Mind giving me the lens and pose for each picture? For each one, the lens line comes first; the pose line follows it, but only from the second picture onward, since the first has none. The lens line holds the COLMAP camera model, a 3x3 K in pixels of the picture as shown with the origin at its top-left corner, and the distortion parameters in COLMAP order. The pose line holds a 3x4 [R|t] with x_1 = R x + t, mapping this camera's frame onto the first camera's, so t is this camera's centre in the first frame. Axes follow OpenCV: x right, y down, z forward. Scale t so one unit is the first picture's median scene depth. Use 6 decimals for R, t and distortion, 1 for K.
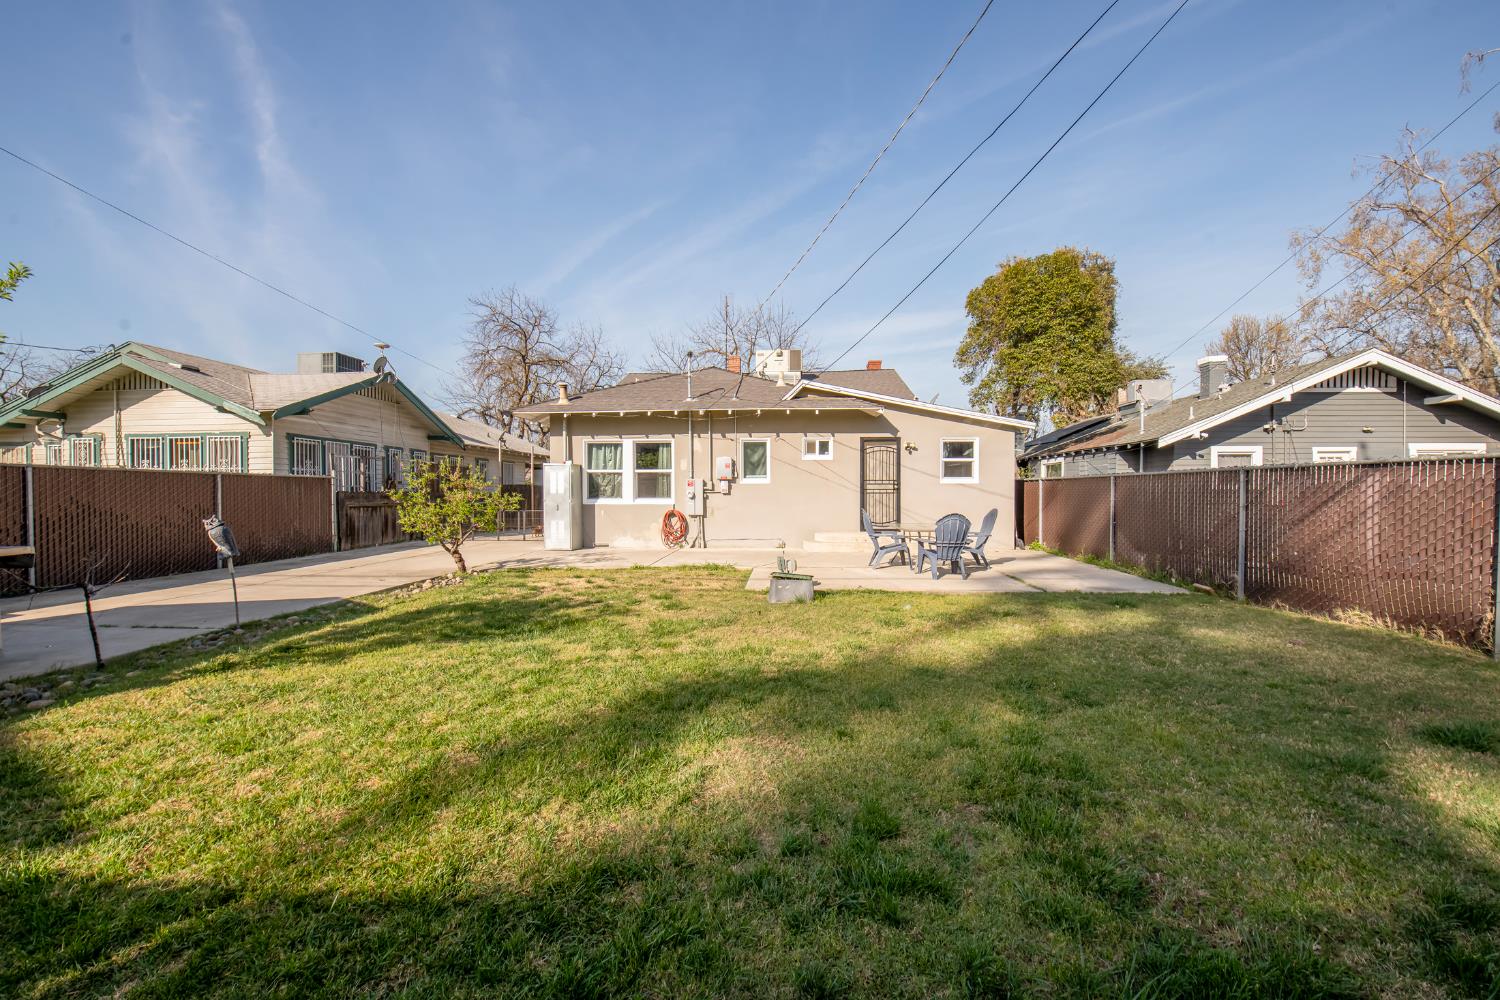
lens RADIAL K [[593.0, 0, 750.0], [0, 593.0, 500.0], [0, 0, 1]] dist [-0.020439, 0.000044]
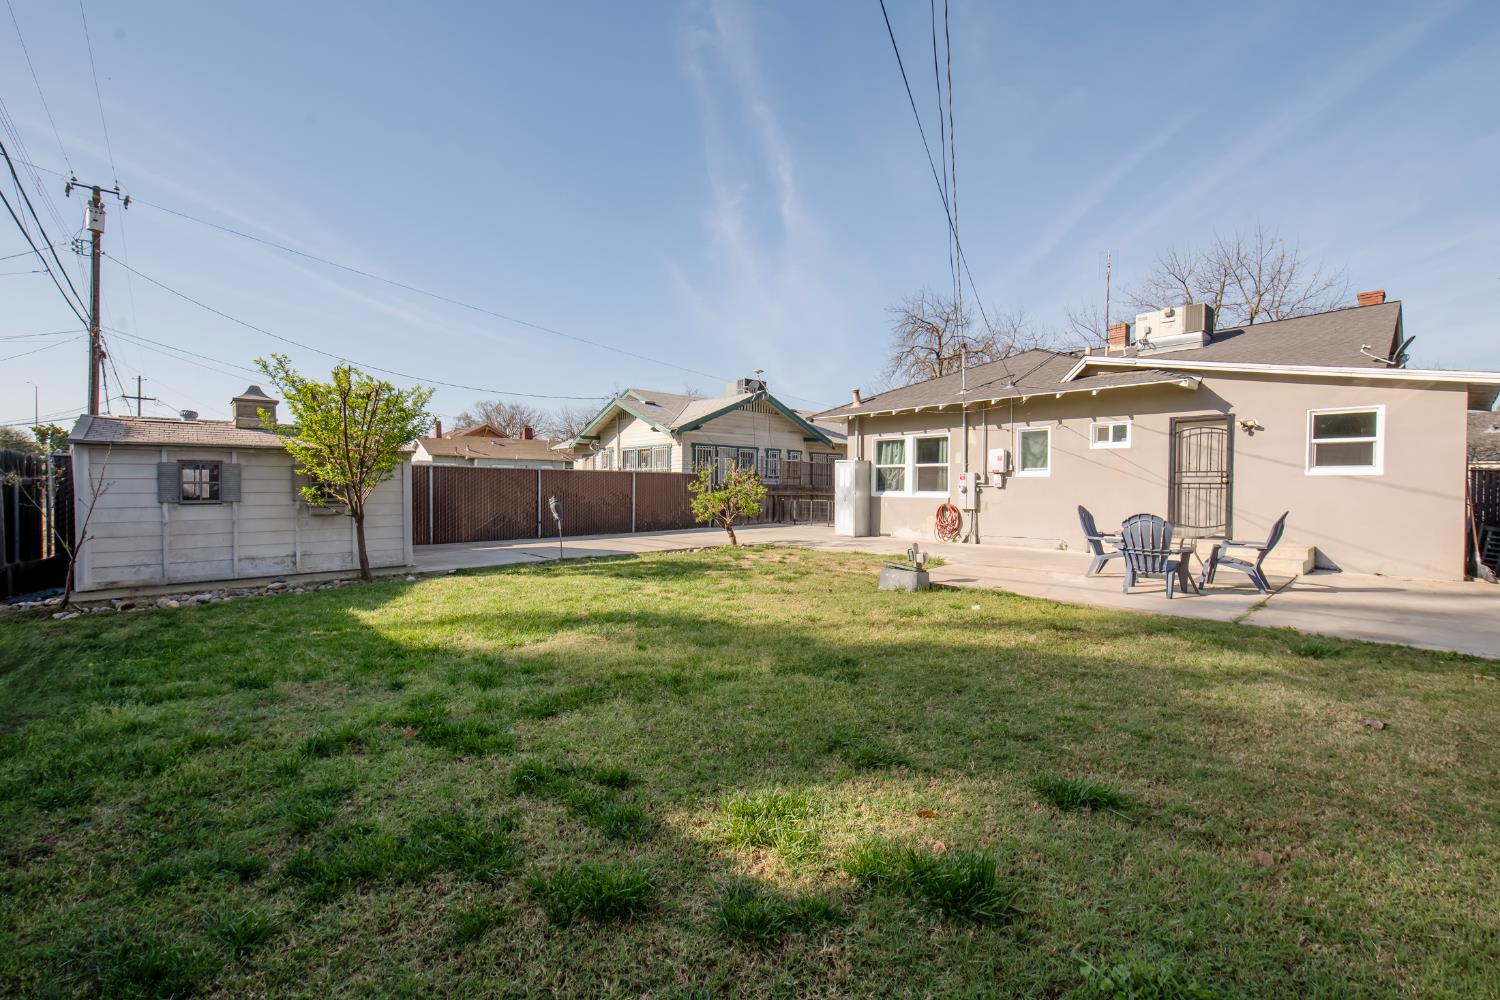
lens RADIAL K [[611.1, 0, 750.0], [0, 611.1, 500.0], [0, 0, 1]] dist [0.009917, -0.000029]
pose [[0.727659, 0.020833, -0.685622, 0.339252], [-0.013675, 0.999781, 0.015866, -0.001112], [0.685803, -0.002169, 0.727784, 0.014101]]
